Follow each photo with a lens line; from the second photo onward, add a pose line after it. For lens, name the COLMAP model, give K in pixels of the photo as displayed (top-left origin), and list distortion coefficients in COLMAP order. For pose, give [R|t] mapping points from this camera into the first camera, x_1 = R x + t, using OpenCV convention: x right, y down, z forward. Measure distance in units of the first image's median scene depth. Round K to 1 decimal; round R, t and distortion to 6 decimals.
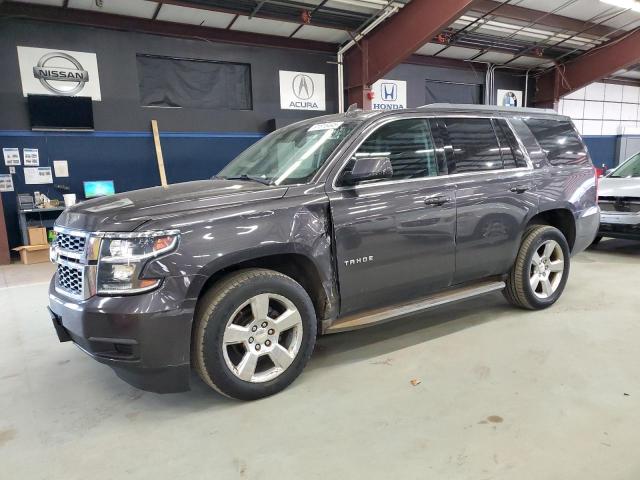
lens RADIAL K [[457.2, 0, 320.0], [0, 457.2, 240.0], [0, 0, 1]] dist [0.015075, 0.004730]
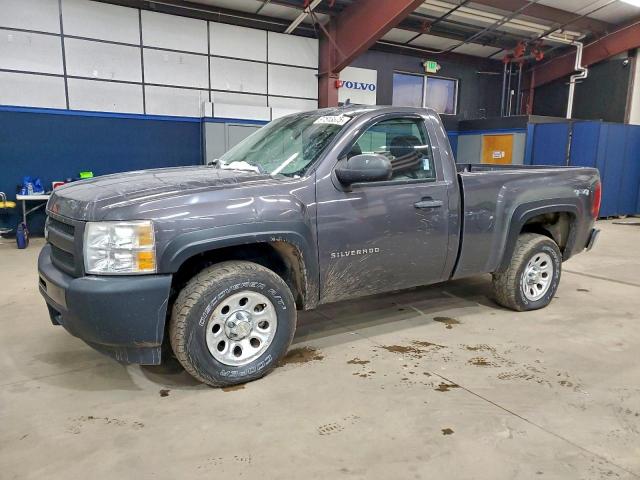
lens RADIAL K [[451.7, 0, 320.0], [0, 451.7, 240.0], [0, 0, 1]] dist [0.052721, 0.001150]
pose [[0.998943, 0.045957, -0.001197, 0.089839], [-0.045923, 0.998735, 0.020488, -0.011707], [0.002138, -0.020411, 0.999789, 0.053626]]
